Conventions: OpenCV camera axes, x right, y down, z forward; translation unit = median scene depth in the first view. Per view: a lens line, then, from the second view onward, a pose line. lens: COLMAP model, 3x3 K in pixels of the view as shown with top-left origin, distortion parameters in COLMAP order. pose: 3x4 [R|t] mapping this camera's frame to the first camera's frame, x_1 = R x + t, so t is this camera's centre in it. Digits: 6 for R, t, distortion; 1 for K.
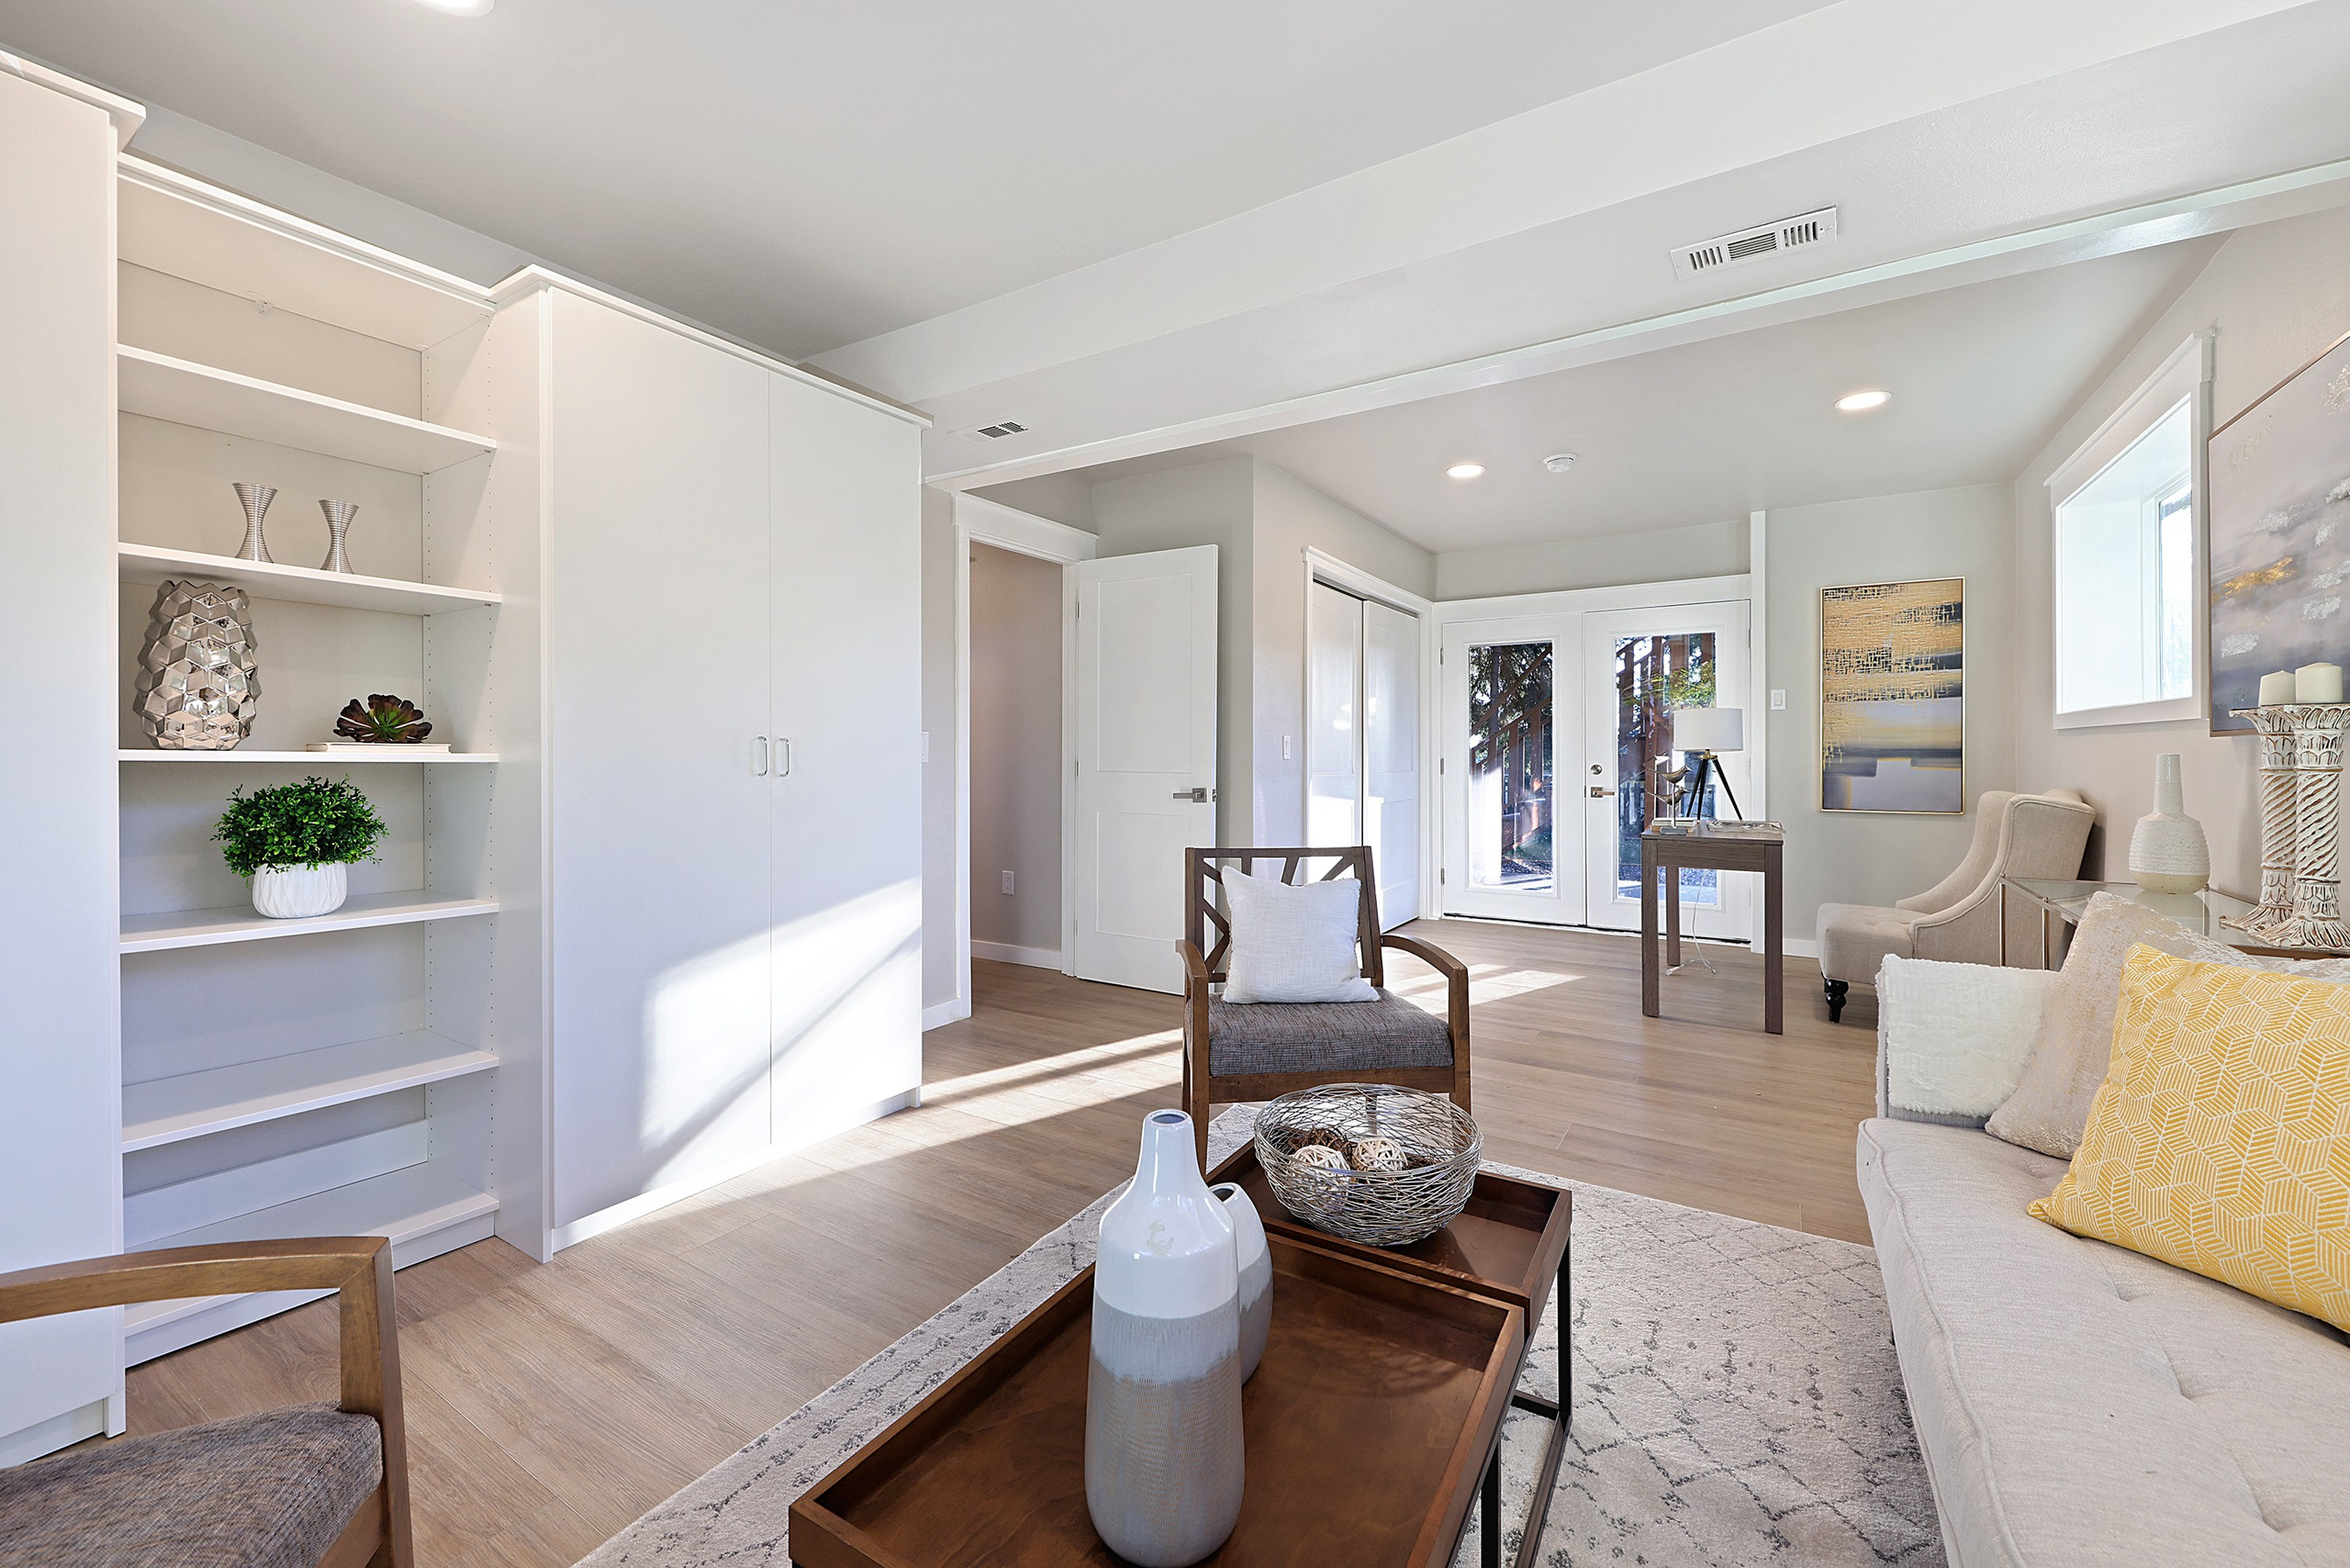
lens RADIAL K [[921.3, 0, 1179.6], [0, 921.3, 761.0], [0, 0, 1]] dist [-0.000172, -0.000006]
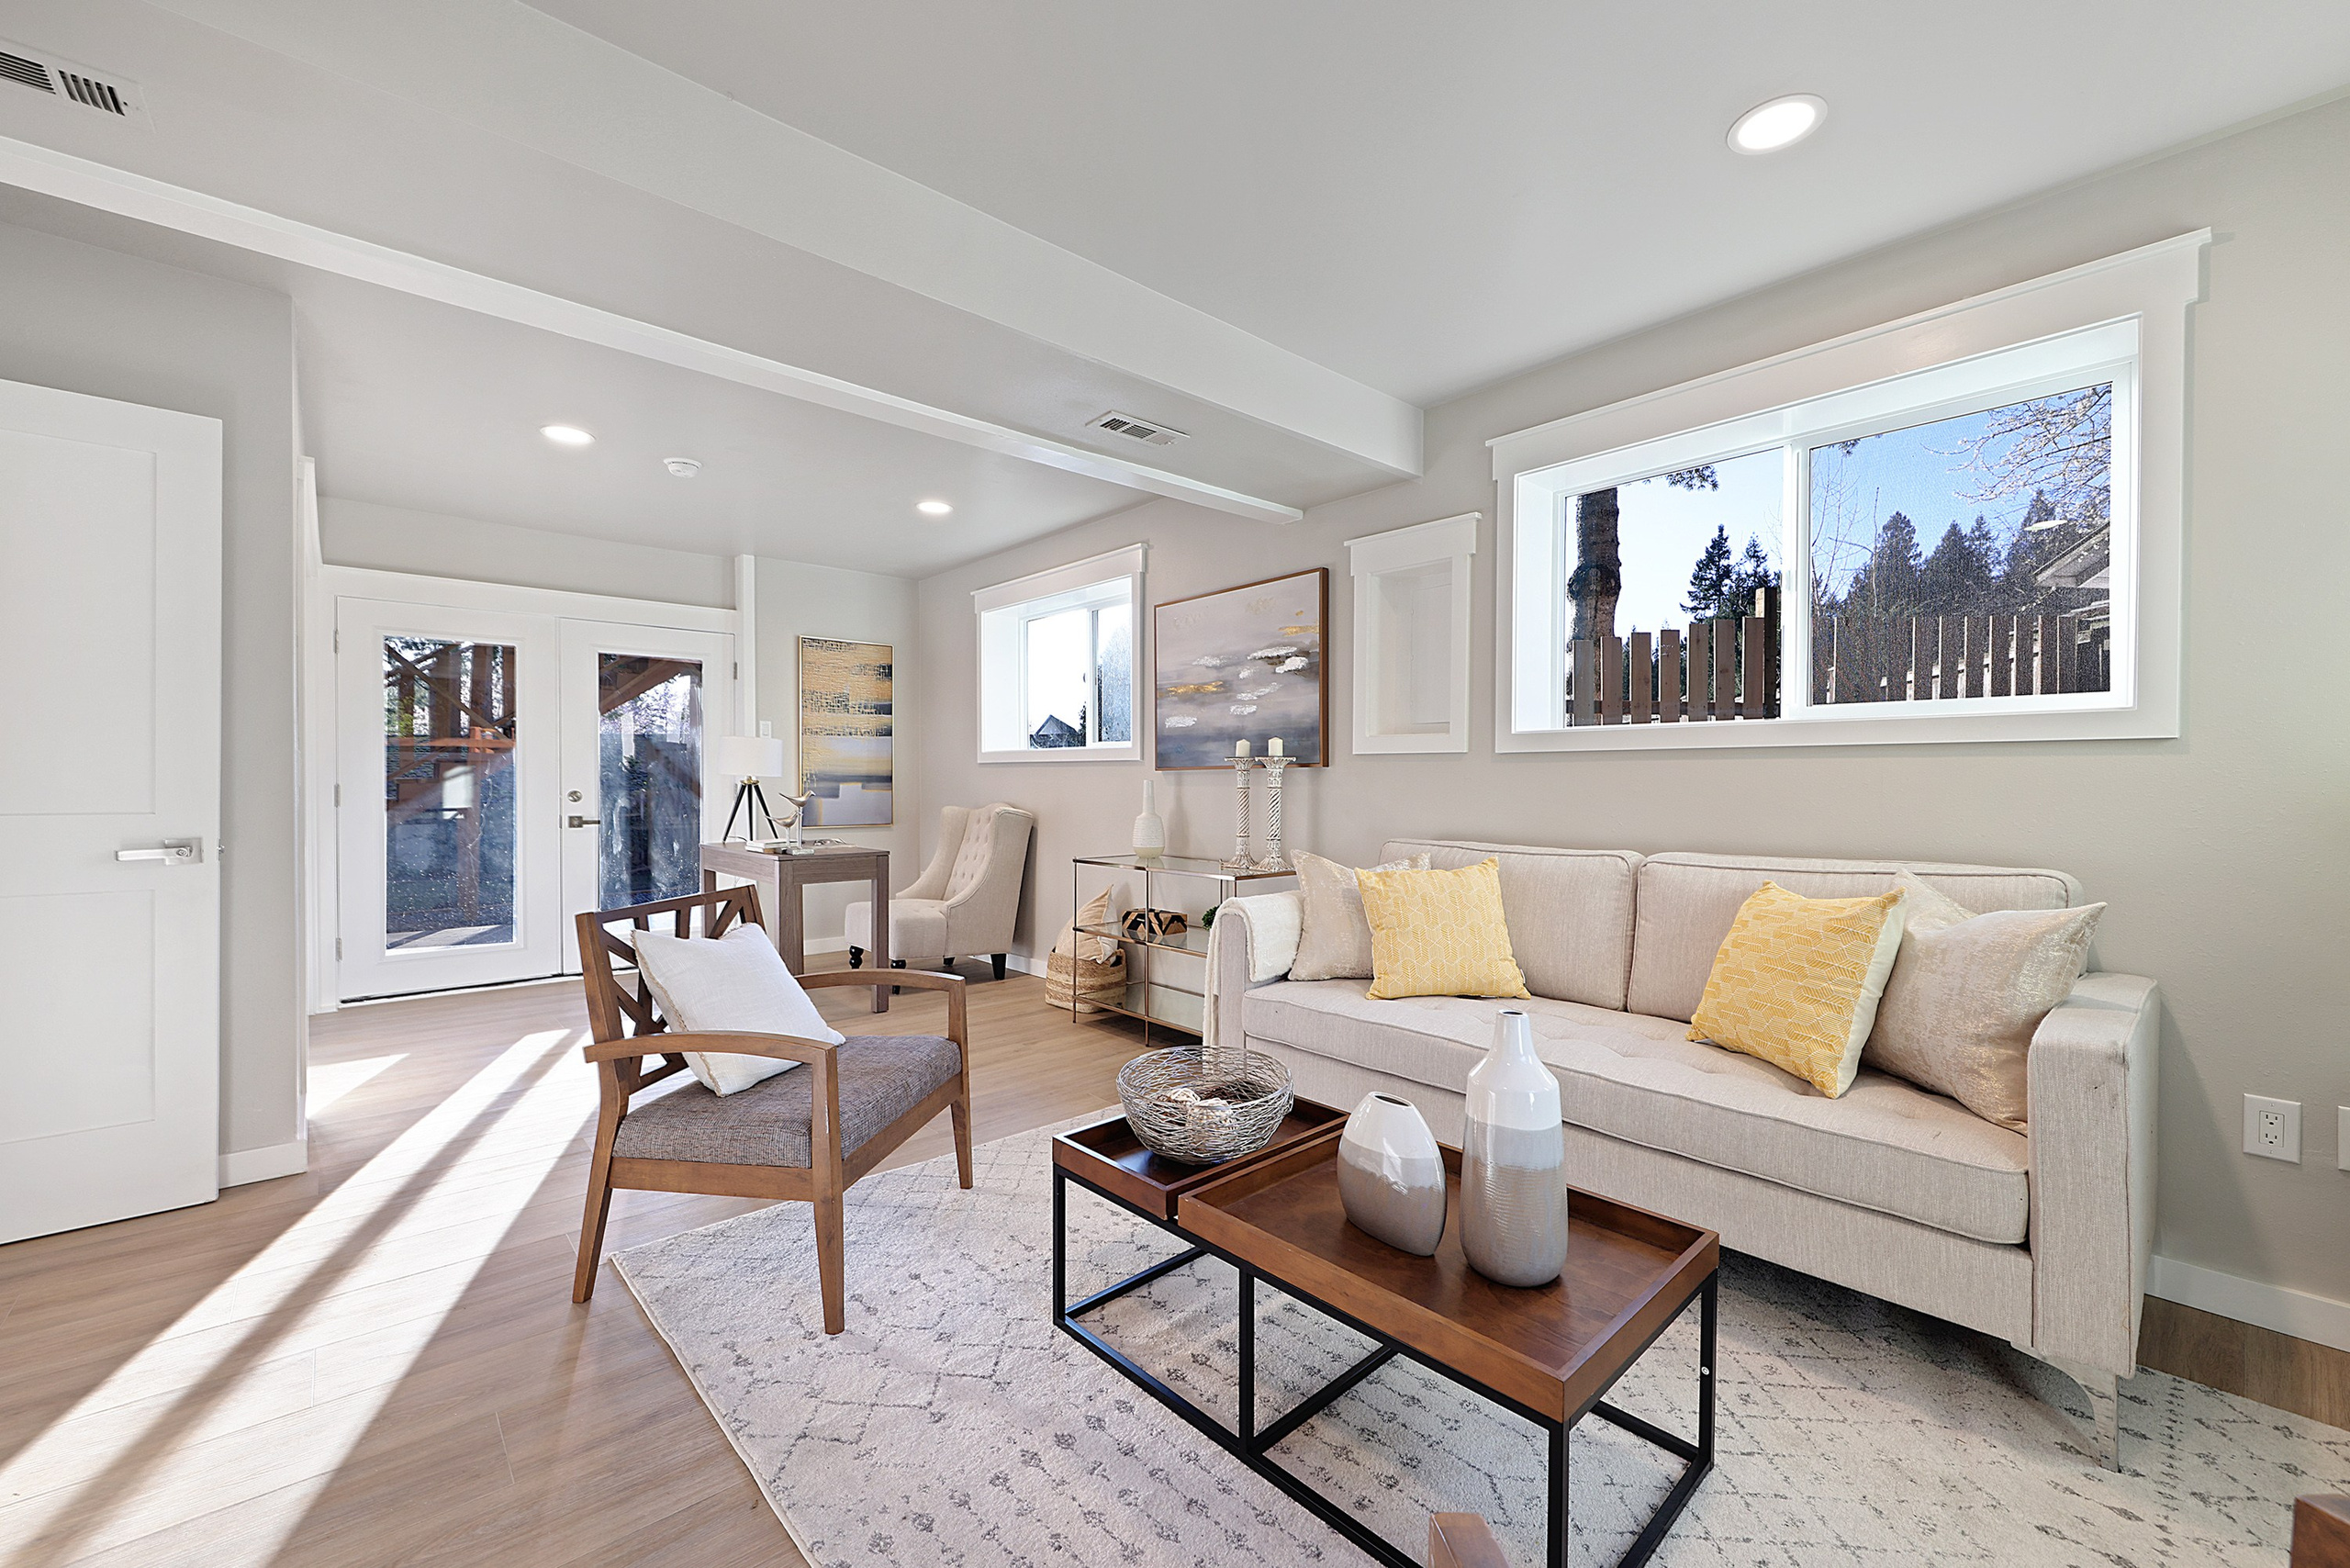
lens RADIAL K [[958.7, 0, 1184.3], [0, 958.7, 790.6], [0, 0, 1]] dist [-0.000148, -0.000033]
pose [[0.267169, -0.008578, 0.963611, -0.359957], [0.004717, 0.999960, 0.007594, -0.000389], [-0.963638, 0.002516, 0.267199, 0.229864]]
